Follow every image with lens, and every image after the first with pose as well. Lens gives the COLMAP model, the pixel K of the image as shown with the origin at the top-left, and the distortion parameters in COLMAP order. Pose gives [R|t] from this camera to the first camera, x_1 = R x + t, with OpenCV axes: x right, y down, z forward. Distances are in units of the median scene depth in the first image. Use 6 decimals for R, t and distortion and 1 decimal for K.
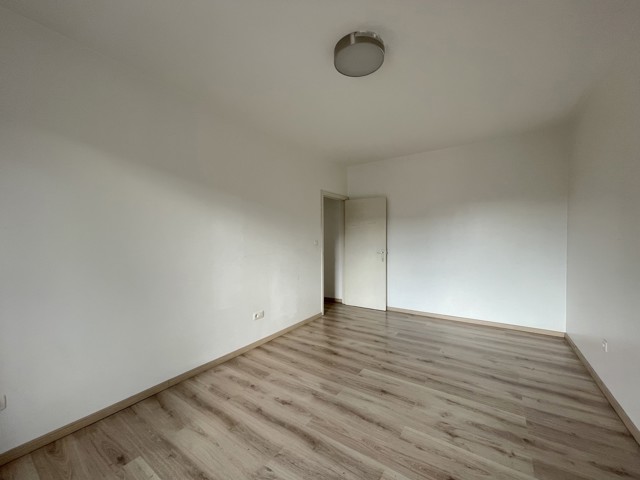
lens RADIAL K [[260.5, 0, 320.0], [0, 260.5, 240.0], [0, 0, 1]] dist [-0.001127, -0.000173]
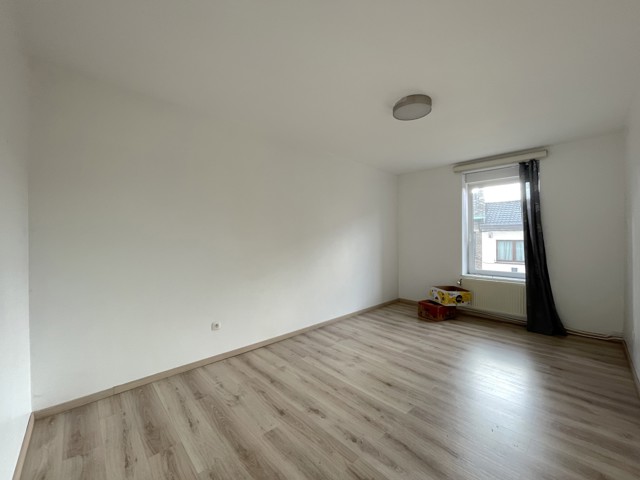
lens RADIAL K [[260.5, 0, 320.0], [0, 260.5, 240.0], [0, 0, 1]] dist [-0.001127, -0.000173]
pose [[-0.978330, 0.006544, 0.206948, 0.285172], [0.006996, 0.999974, 0.001455, -0.025016], [-0.206933, 0.002871, -0.978351, 2.028659]]
